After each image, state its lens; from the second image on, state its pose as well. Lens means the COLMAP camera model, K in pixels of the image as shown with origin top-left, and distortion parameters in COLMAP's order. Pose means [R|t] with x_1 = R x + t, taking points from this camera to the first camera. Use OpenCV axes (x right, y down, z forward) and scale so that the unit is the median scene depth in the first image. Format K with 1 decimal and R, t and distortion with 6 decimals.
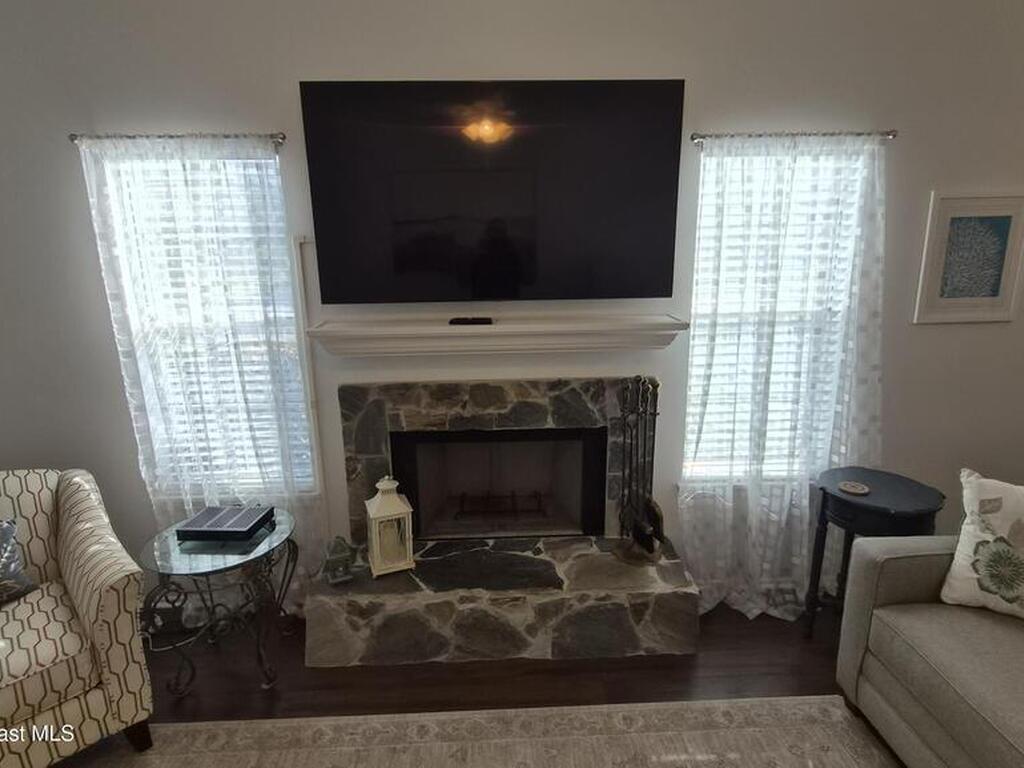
lens RADIAL K [[540.9, 0, 518.7], [0, 540.9, 376.6], [0, 0, 1]] dist [-0.003791, 0.001848]
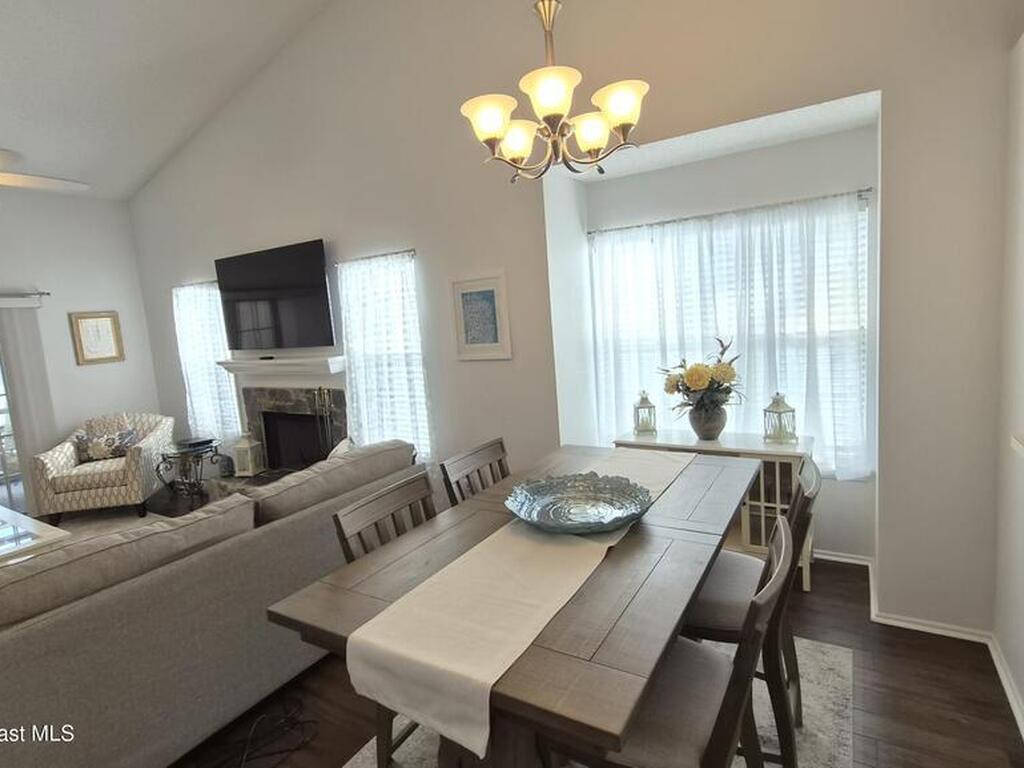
lens RADIAL K [[540.9, 0, 514.0], [0, 540.9, 378.1], [0, 0, 1]] dist [-0.003791, 0.001848]
pose [[0.833037, 0.022199, -0.552772, 1.804632], [-0.061533, 0.996713, -0.052704, 0.025196], [0.549785, 0.077918, 0.831664, -0.208161]]
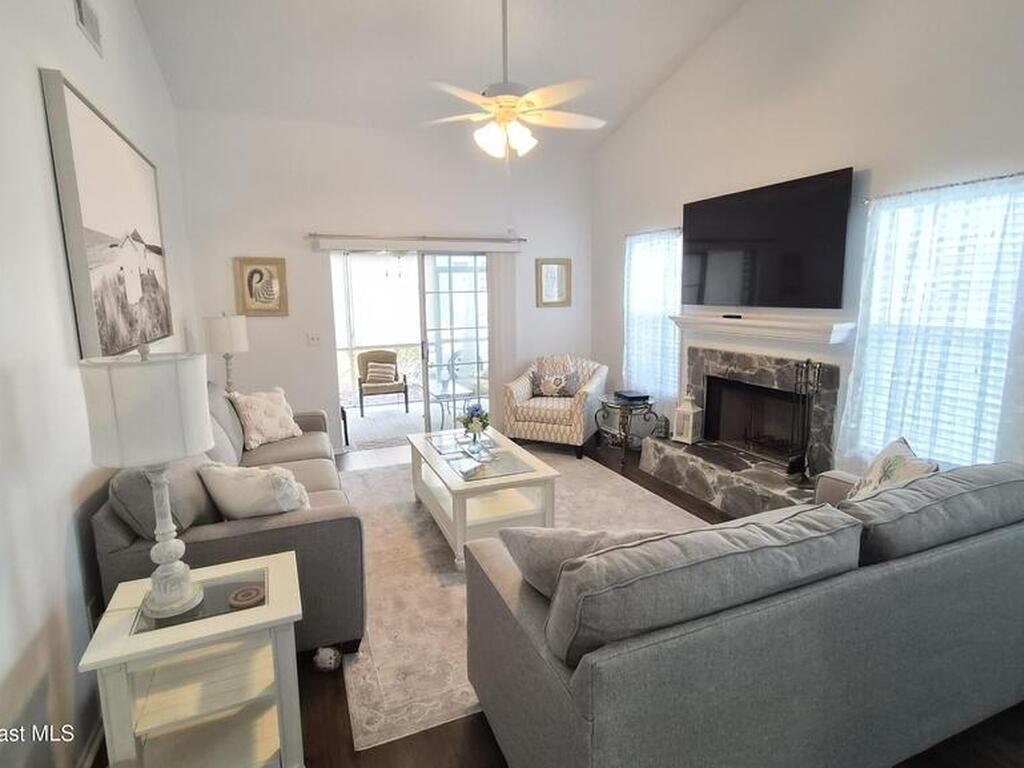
lens RADIAL K [[540.9, 0, 510.3], [0, 540.9, 377.3], [0, 0, 1]] dist [-0.003791, 0.001848]
pose [[0.346710, 0.161313, -0.923997, 1.319052], [-0.195741, 0.975855, 0.096919, 0.064561], [0.917321, 0.147261, 0.369914, -0.322932]]
